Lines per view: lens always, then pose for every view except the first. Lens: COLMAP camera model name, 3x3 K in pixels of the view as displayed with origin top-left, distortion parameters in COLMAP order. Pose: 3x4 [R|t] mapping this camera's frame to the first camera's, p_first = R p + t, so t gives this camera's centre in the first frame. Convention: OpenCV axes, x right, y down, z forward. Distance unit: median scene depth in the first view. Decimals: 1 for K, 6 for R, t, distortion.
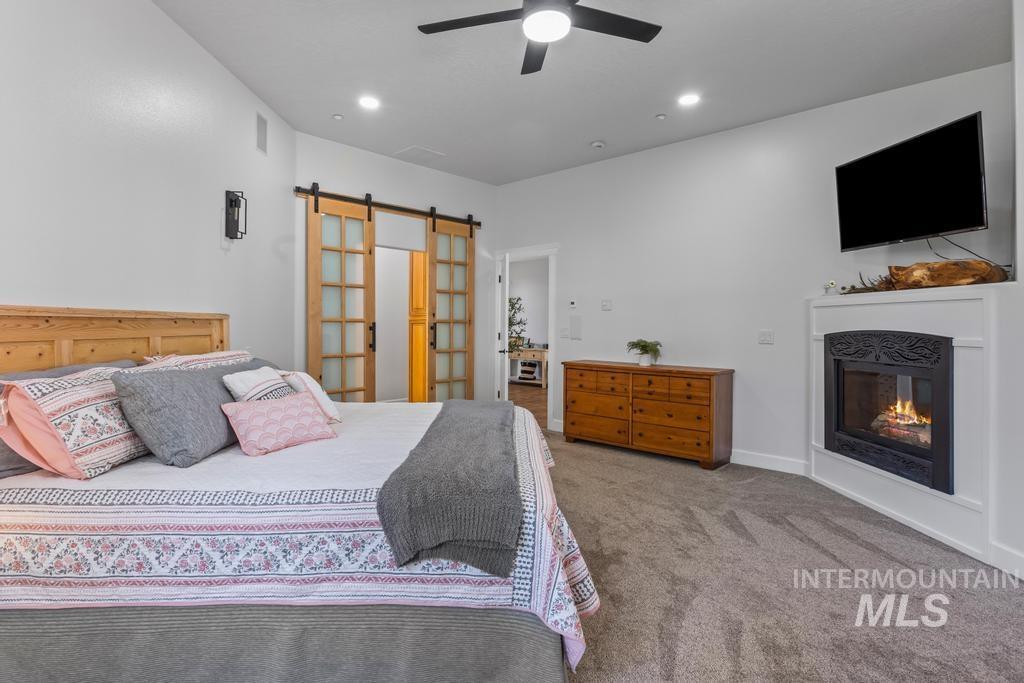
lens RADIAL K [[540.0, 0, 518.2], [0, 540.0, 326.9], [0, 0, 1]] dist [-0.012470, 0.003840]
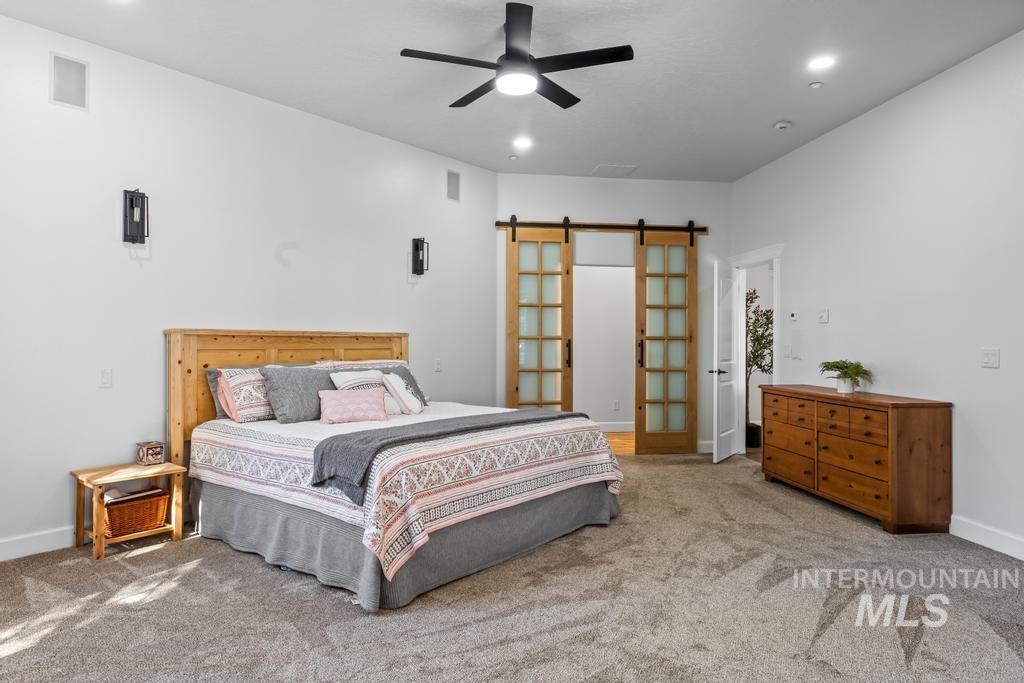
lens RADIAL K [[658.6, 0, 512.0], [0, 658.6, 340.2], [0, 0, 1]] dist [-0.010976, 0.004505]
pose [[0.759870, -0.003121, -0.650068, 0.513214], [-0.003540, 0.999954, -0.008938, 0.005455], [0.650066, 0.009092, 0.759823, -0.043850]]
